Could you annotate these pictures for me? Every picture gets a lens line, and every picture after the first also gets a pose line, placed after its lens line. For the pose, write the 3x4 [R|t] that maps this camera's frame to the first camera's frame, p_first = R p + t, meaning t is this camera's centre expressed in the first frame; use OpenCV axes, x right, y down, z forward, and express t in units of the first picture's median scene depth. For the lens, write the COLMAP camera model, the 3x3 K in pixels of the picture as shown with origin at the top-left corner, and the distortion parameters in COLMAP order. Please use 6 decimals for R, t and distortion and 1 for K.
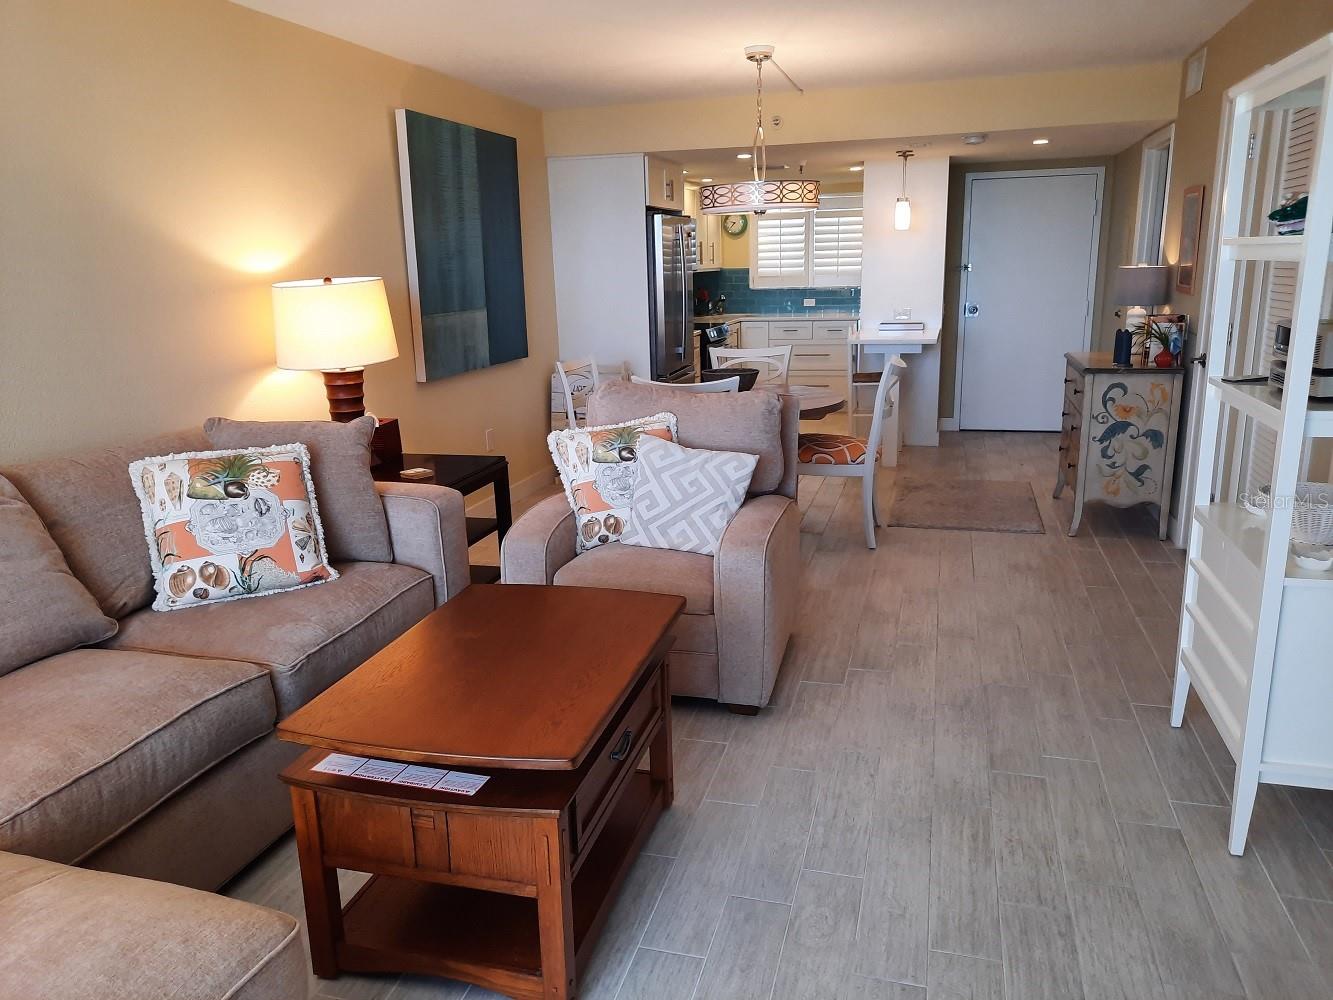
lens RADIAL K [[979.9, 0, 658.5], [0, 979.9, 503.2], [0, 0, 1]] dist [0.058762, -0.051832]
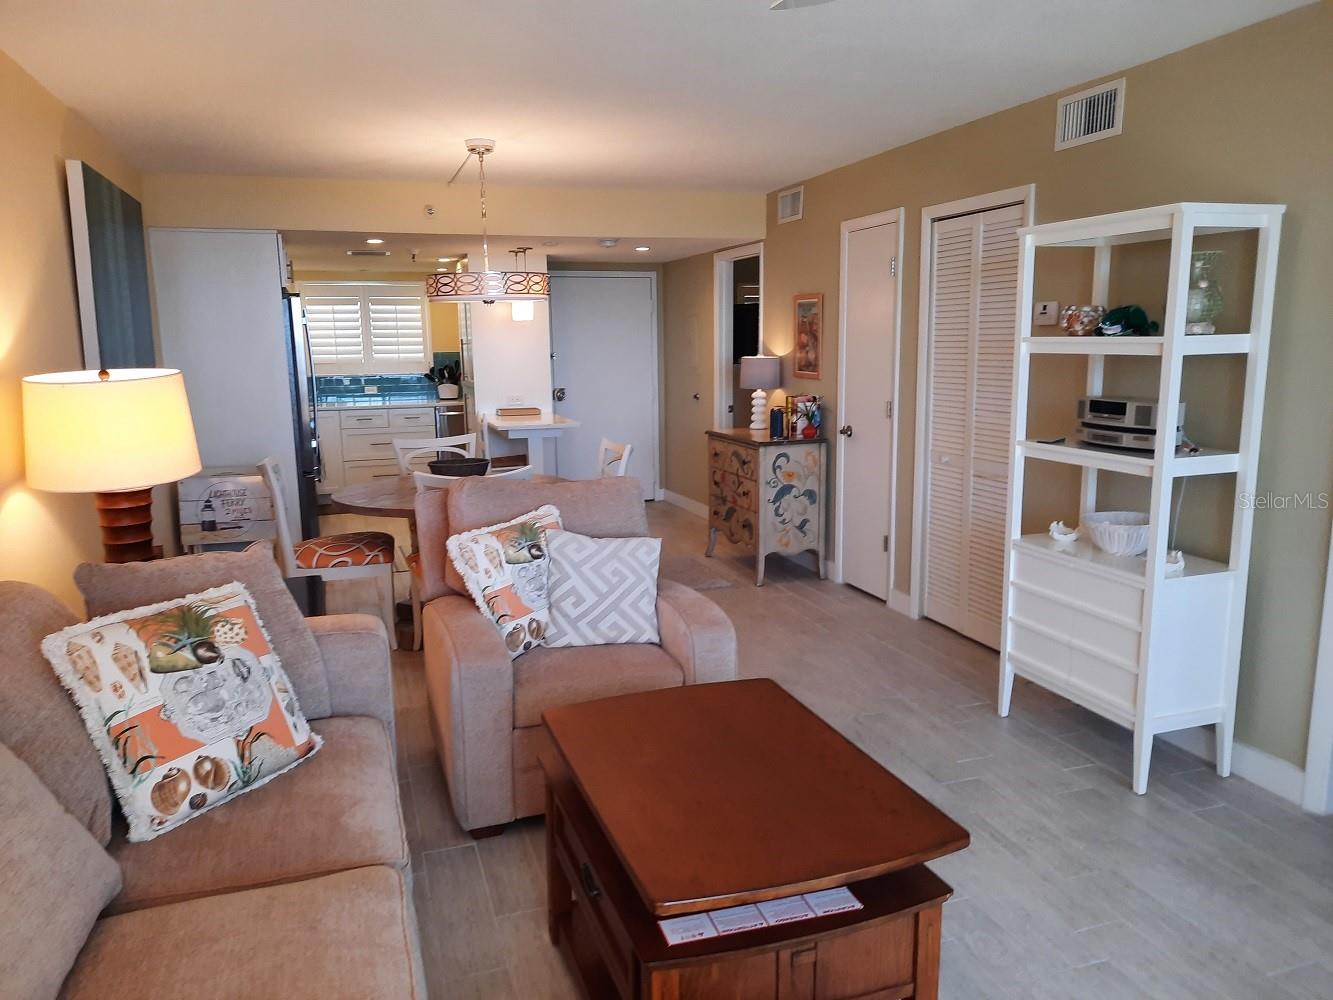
lens RADIAL K [[979.9, 0, 670.5], [0, 979.9, 502.2], [0, 0, 1]] dist [0.058762, -0.051832]
pose [[0.822026, -0.083060, 0.563360, -0.461652], [0.130985, 0.990358, -0.045110, -0.038612], [-0.554181, 0.110873, 0.824979, 0.151352]]
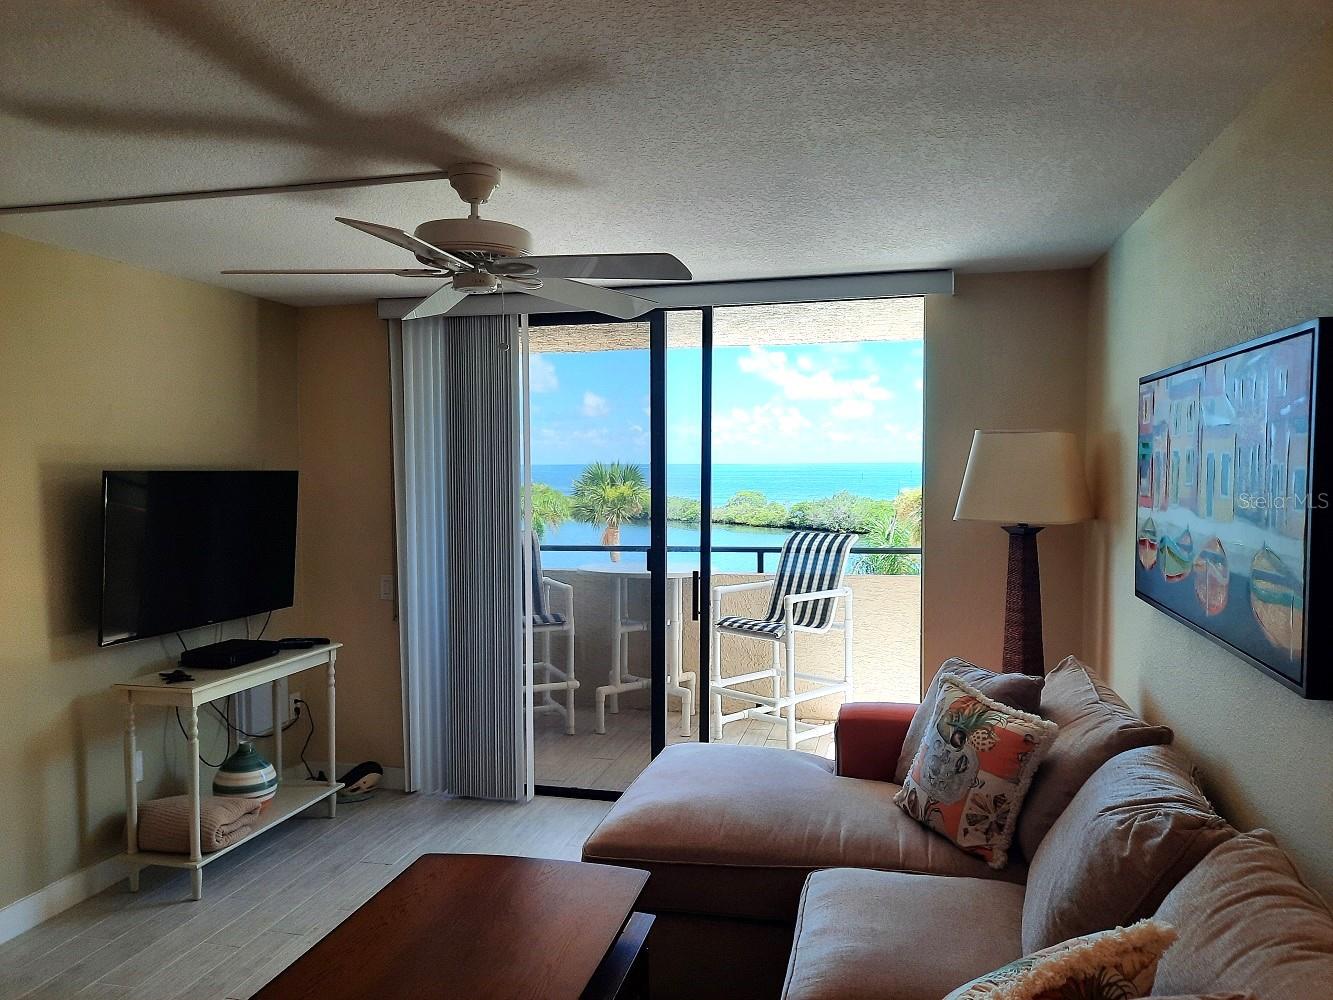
lens RADIAL K [[979.9, 0, 664.3], [0, 979.9, 499.4], [0, 0, 1]] dist [0.058762, -0.051832]
pose [[-0.179968, 0.083253, -0.980143, 0.501974], [-0.228311, 0.965667, 0.123944, -0.258136], [0.956810, 0.246084, -0.154781, 0.676936]]
